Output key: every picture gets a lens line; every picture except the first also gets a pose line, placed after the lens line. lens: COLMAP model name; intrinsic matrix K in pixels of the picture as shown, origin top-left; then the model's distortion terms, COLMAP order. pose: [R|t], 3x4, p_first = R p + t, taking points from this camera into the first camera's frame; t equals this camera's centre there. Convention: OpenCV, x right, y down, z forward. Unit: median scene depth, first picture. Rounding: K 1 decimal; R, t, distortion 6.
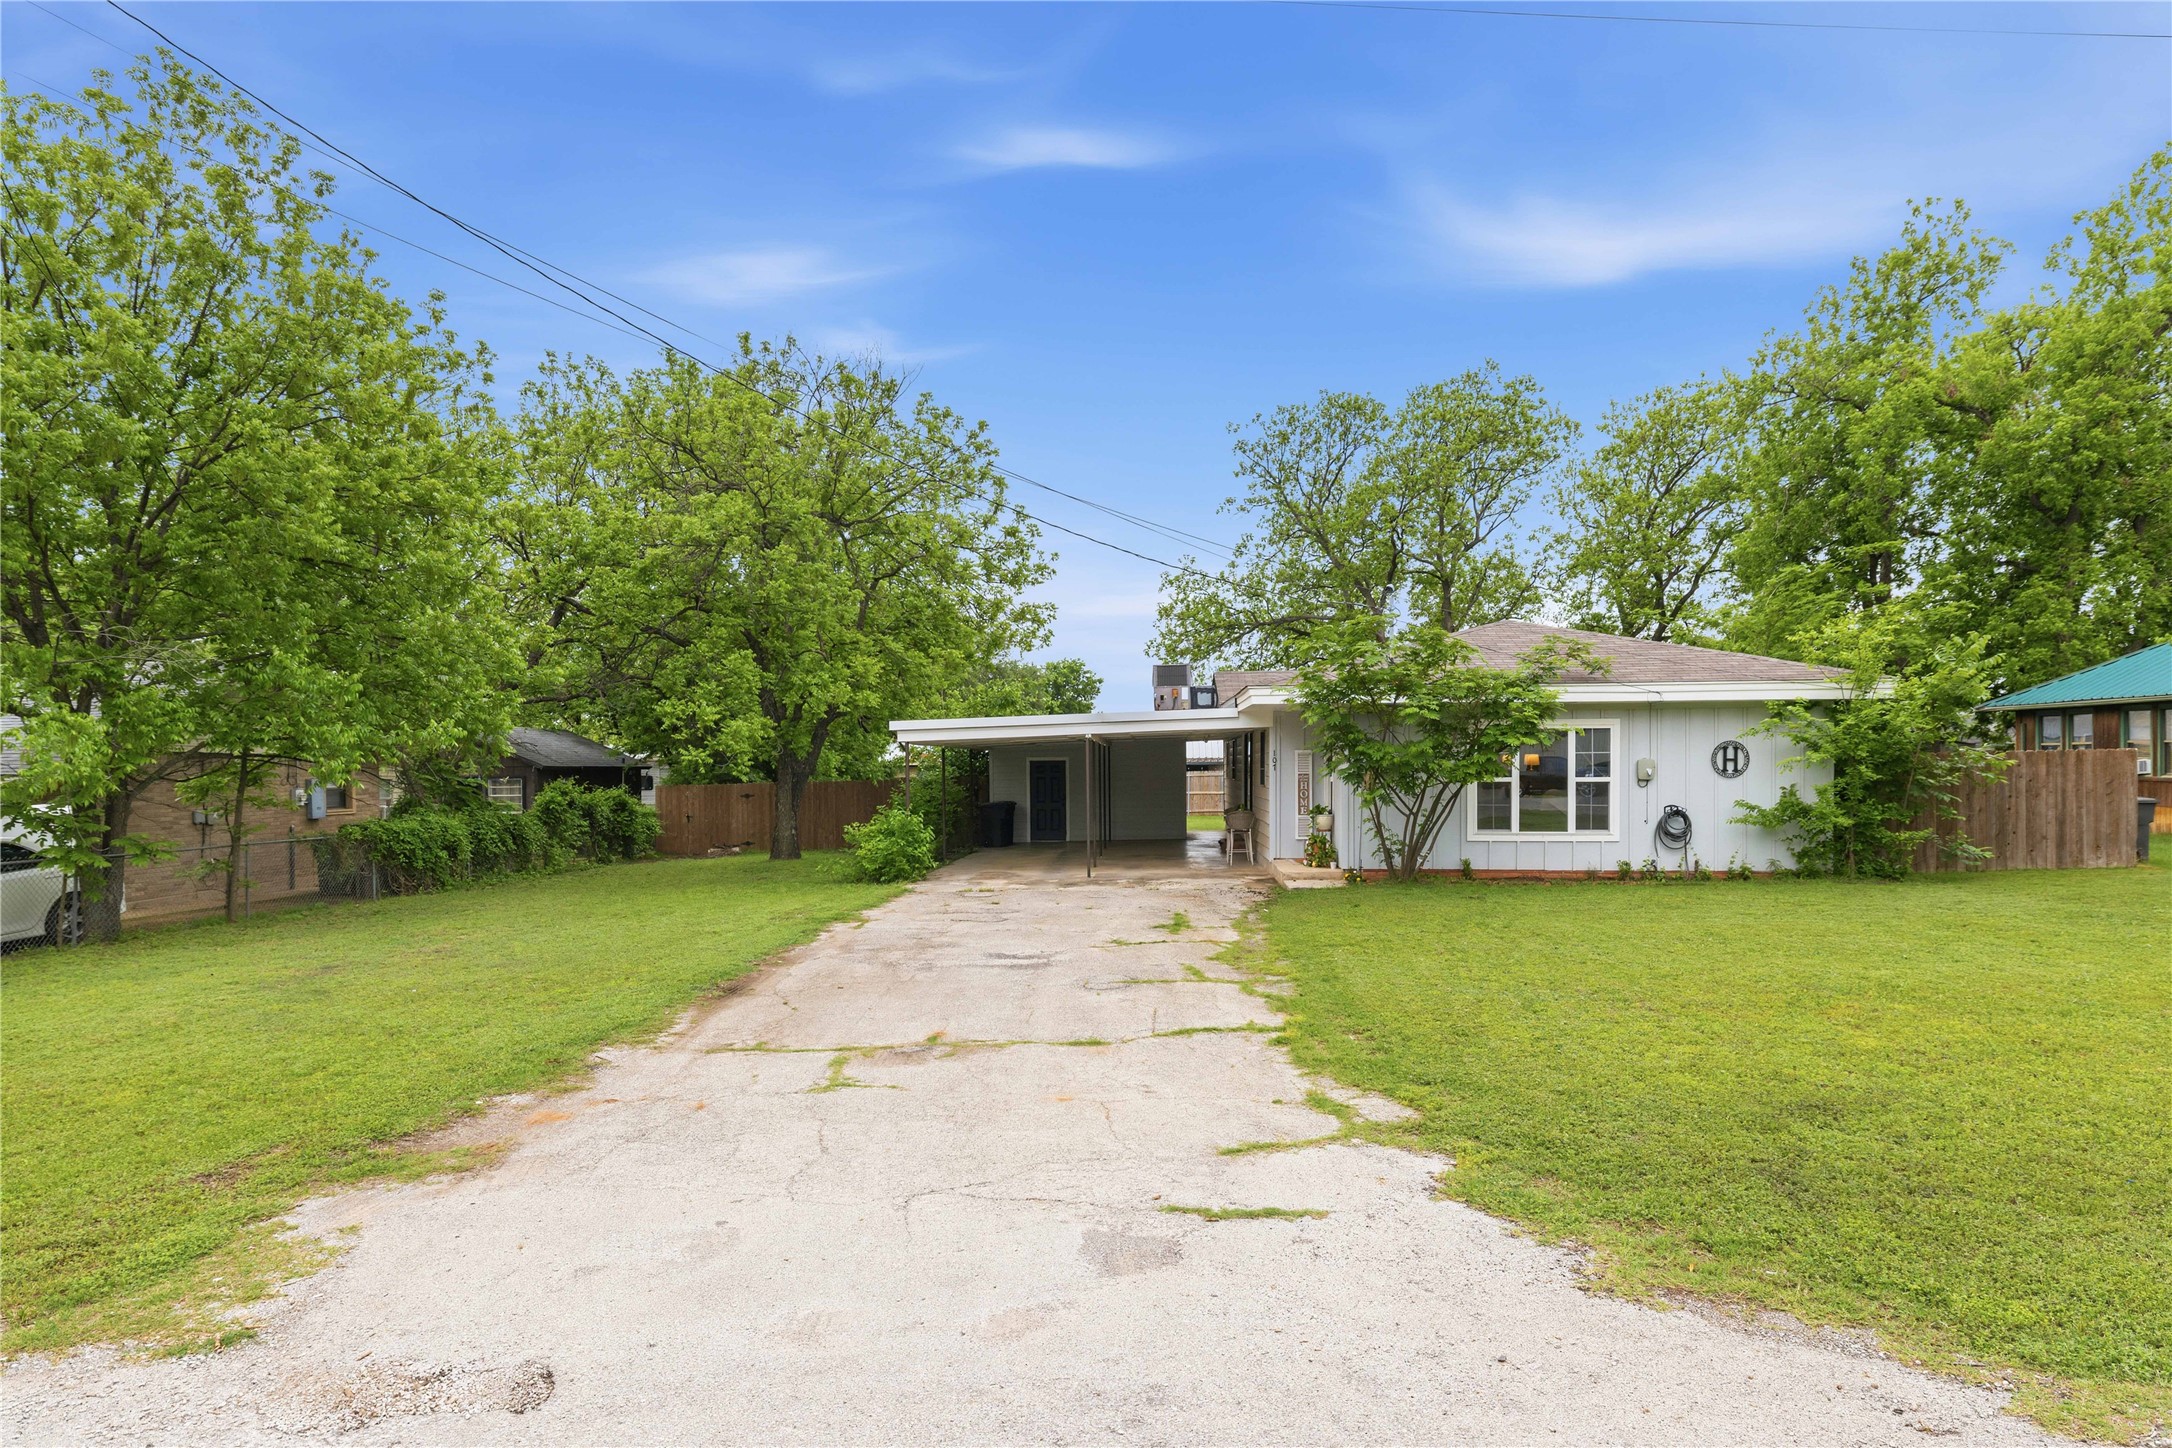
lens RADIAL K [[1246.1, 0, 1093.7], [0, 1246.1, 760.4], [0, 0, 1]] dist [-0.002597, -0.000386]
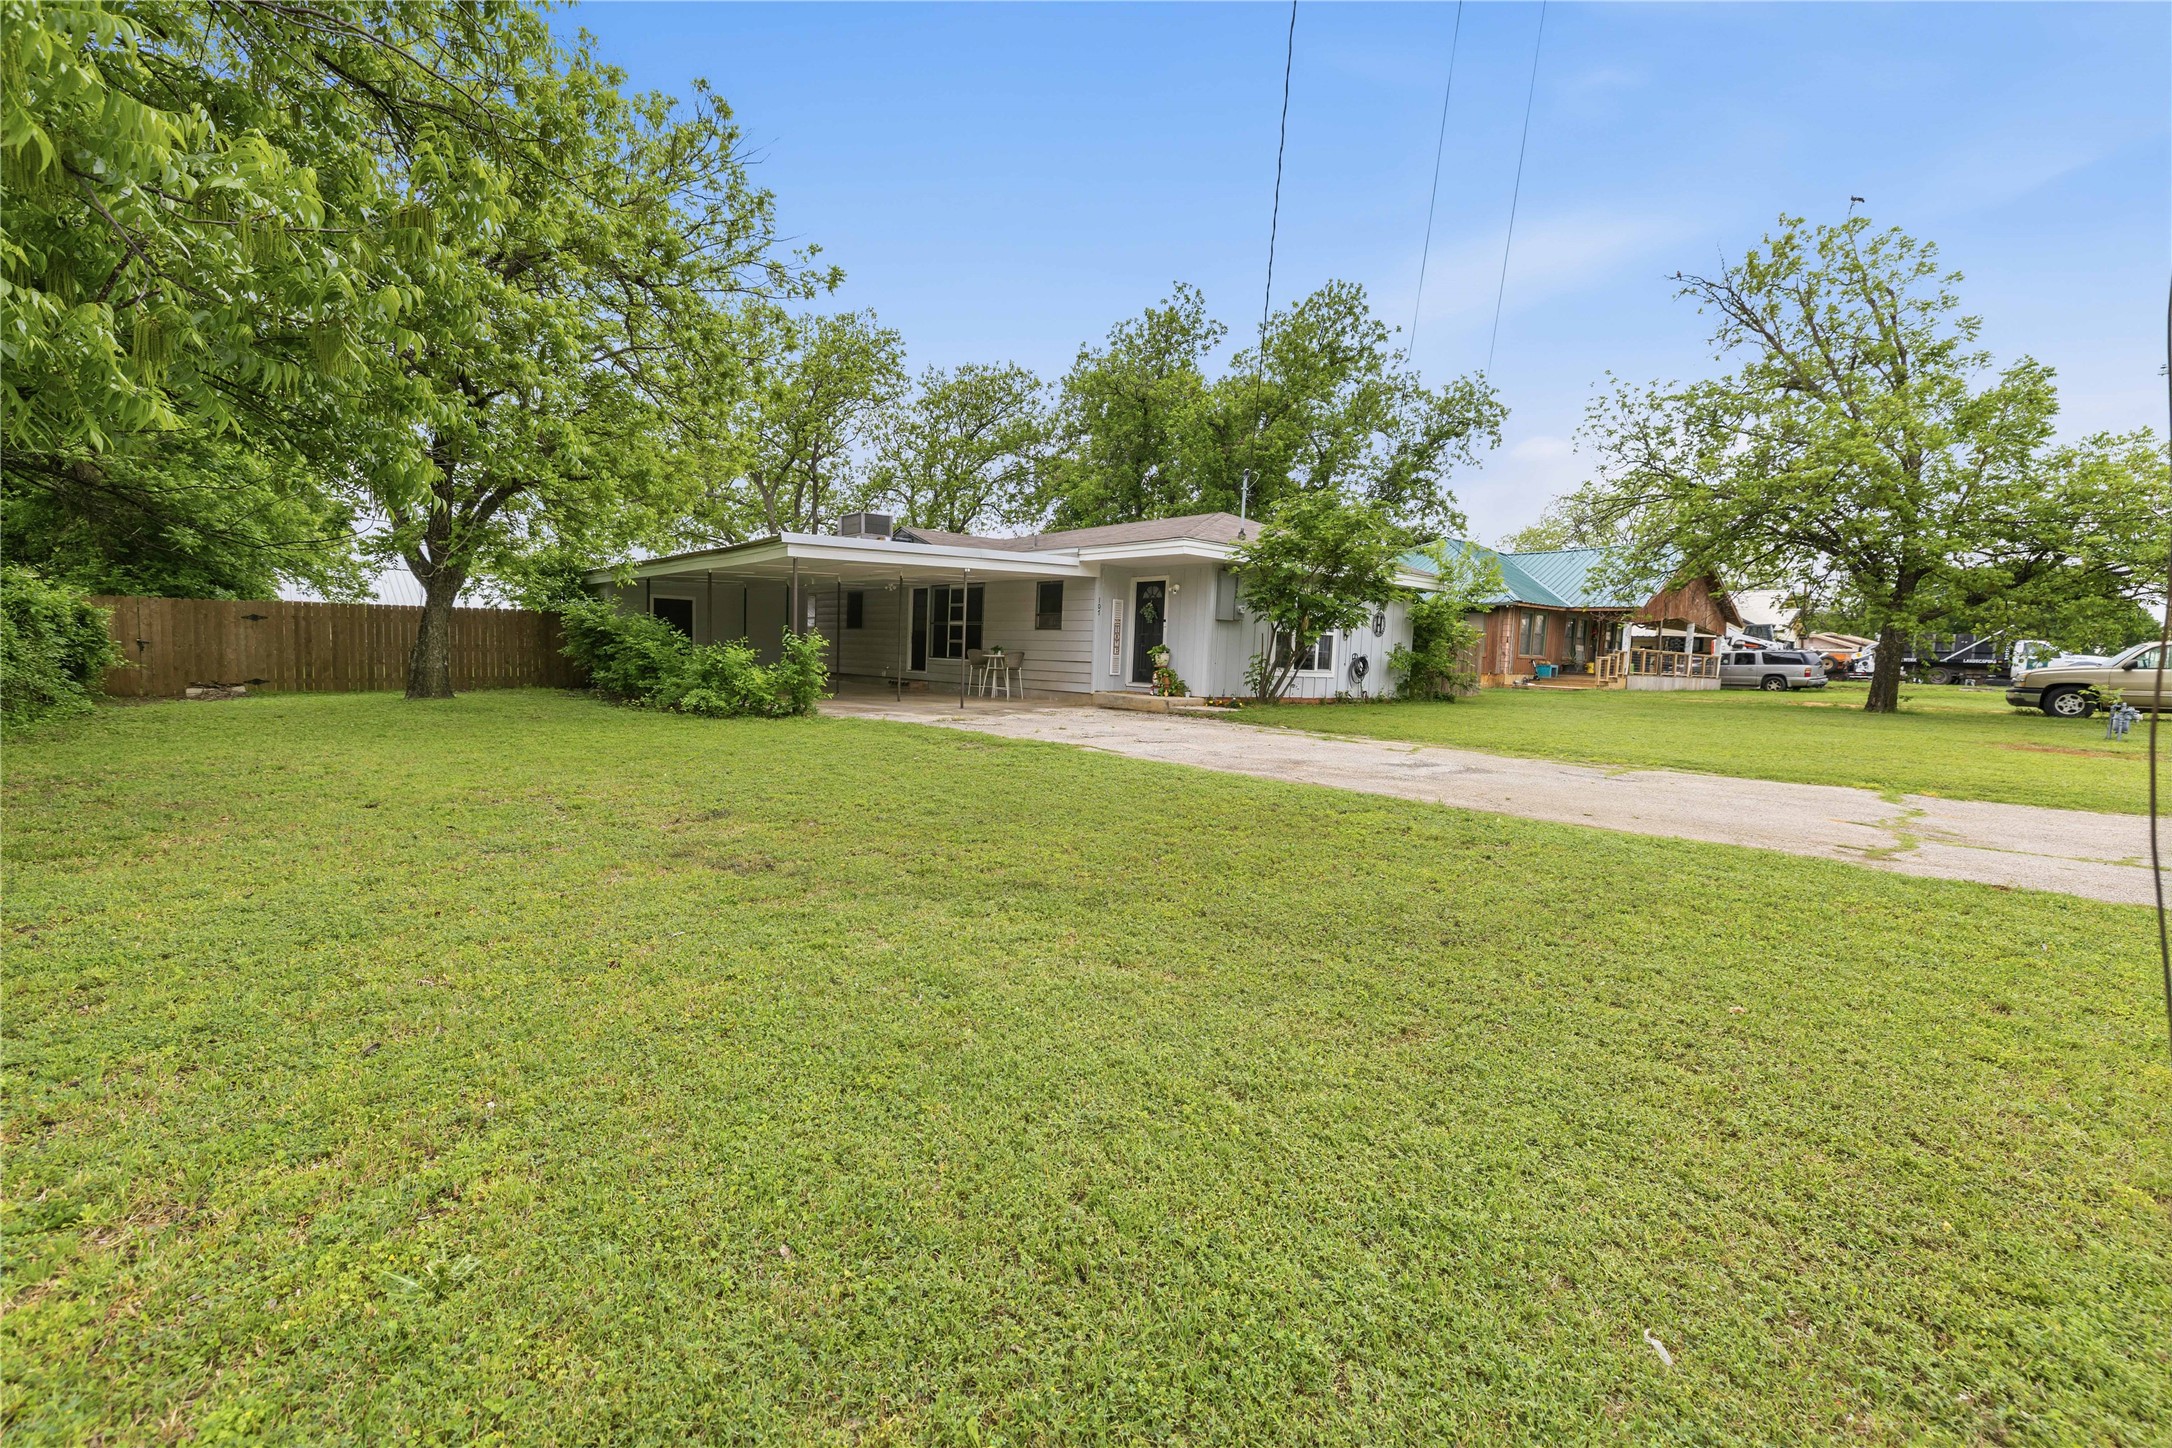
lens RADIAL K [[927.5, 0, 1086.0], [0, 927.5, 724.0], [0, 0, 1]] dist [-0.000772, 0.000016]
pose [[0.714345, -0.021177, 0.699473, -0.442911], [-0.041924, 0.996451, 0.072985, 0.043481], [-0.698537, -0.081461, 0.710922, 0.359697]]
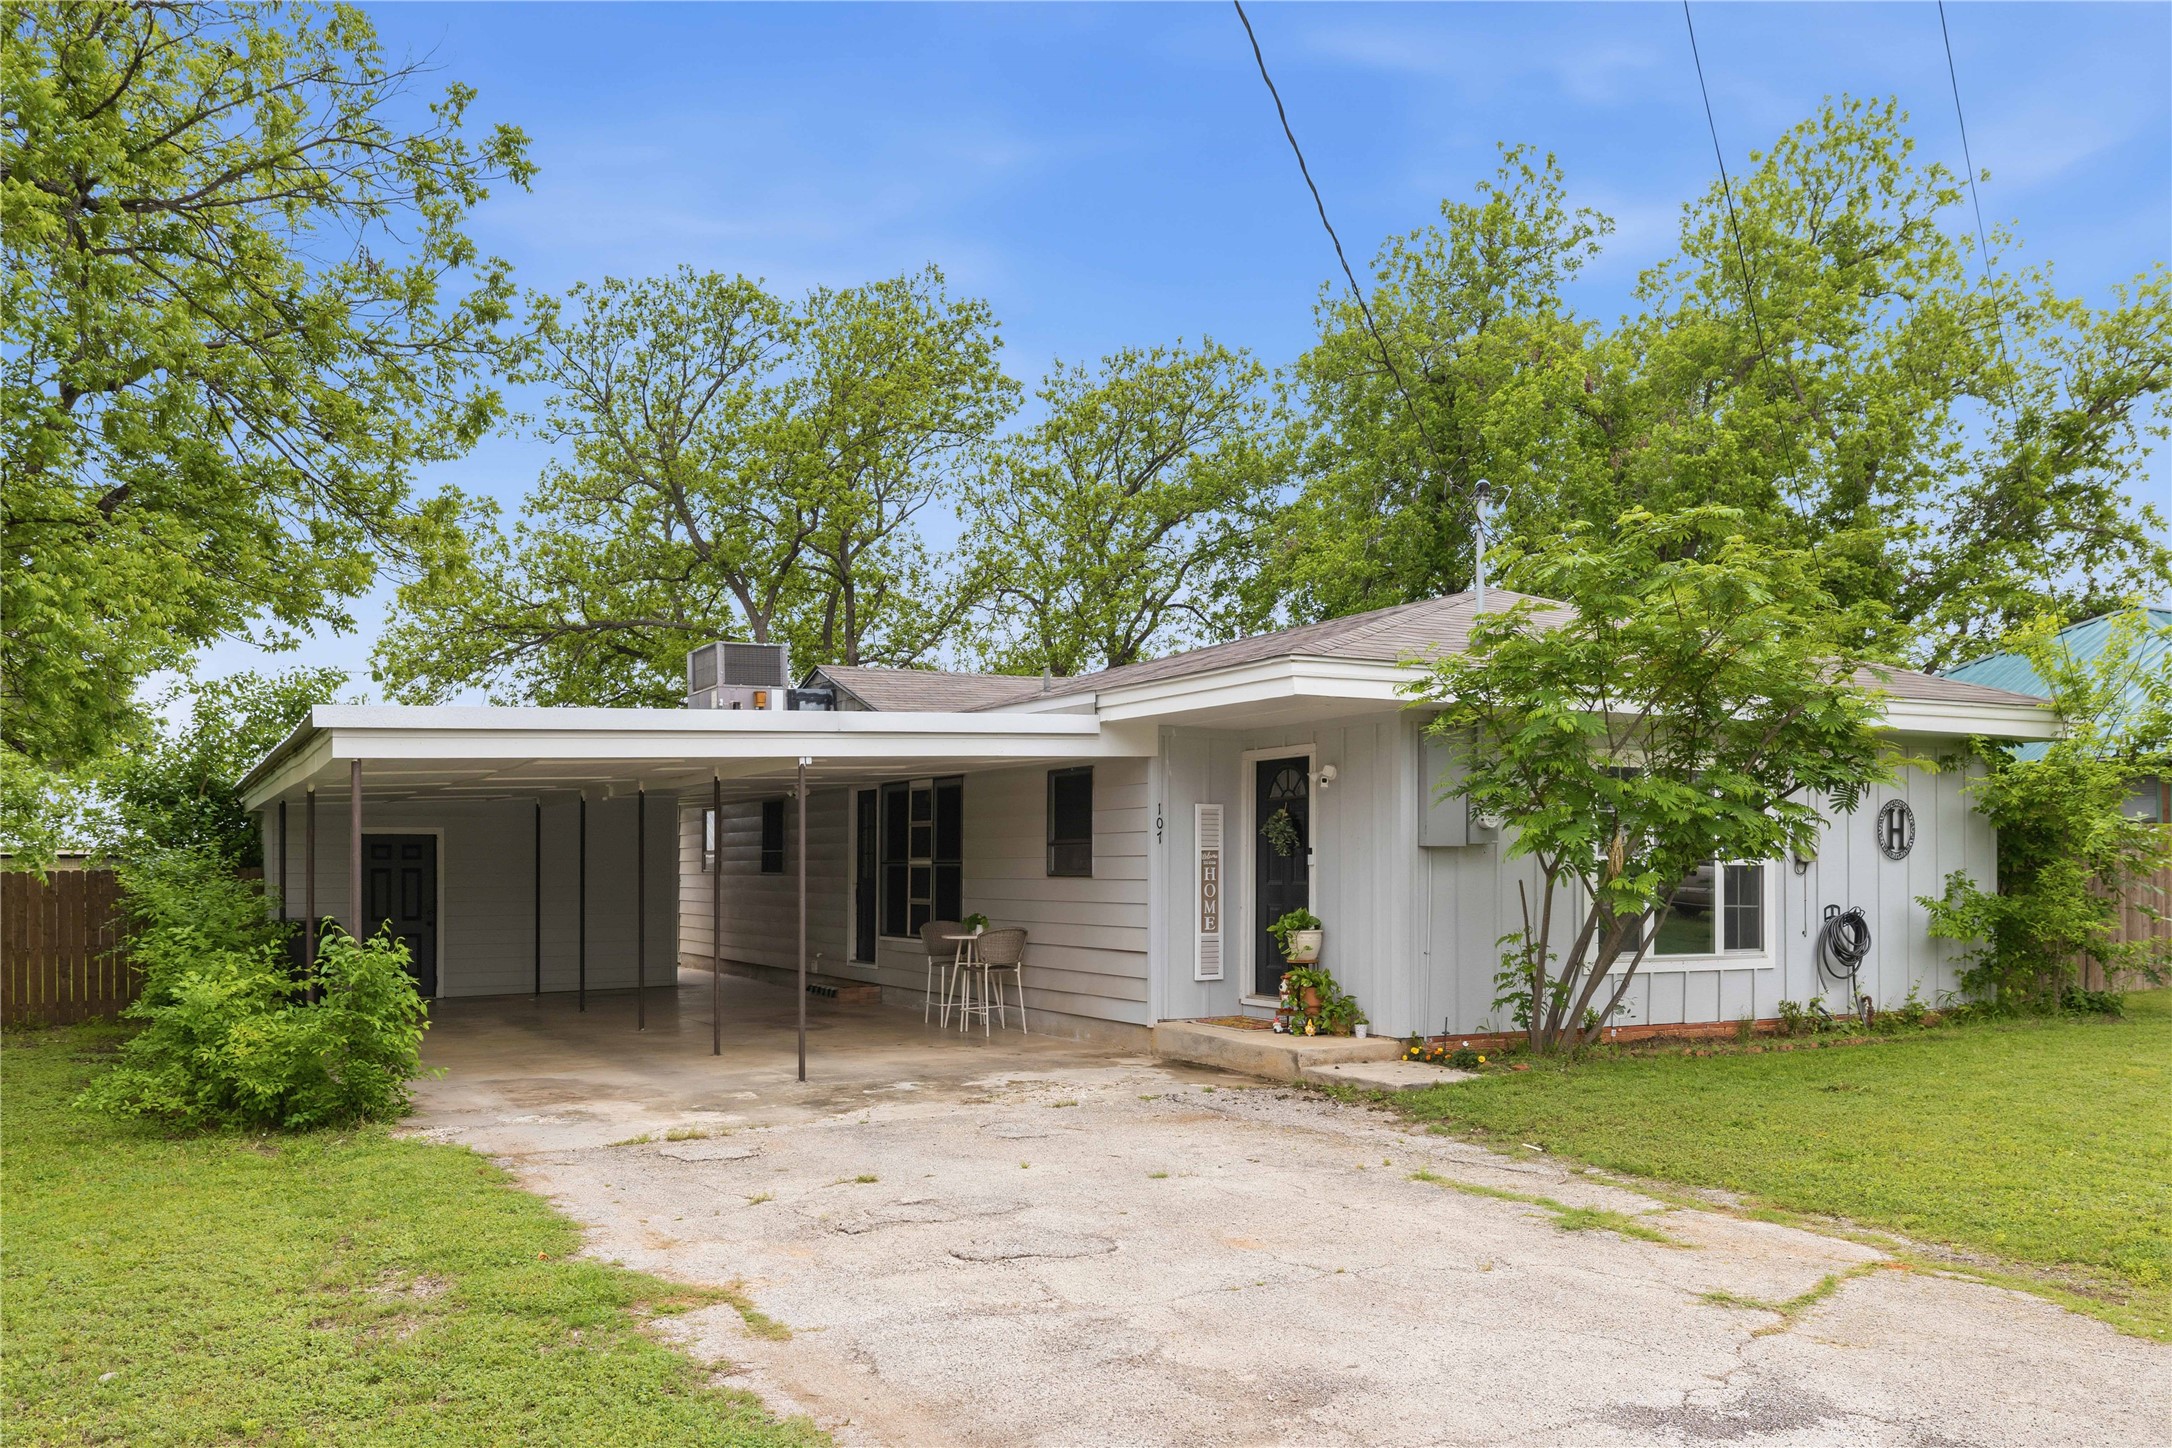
lens RADIAL K [[1691.3, 0, 1075.3], [0, 1691.3, 843.6], [0, 0, 1]] dist [-0.003987, -0.005361]
pose [[0.852236, 0.011440, 0.523032, -0.223007], [-0.004753, 0.999889, -0.014126, 0.016445], [-0.523136, 0.009553, 0.852196, 0.413537]]
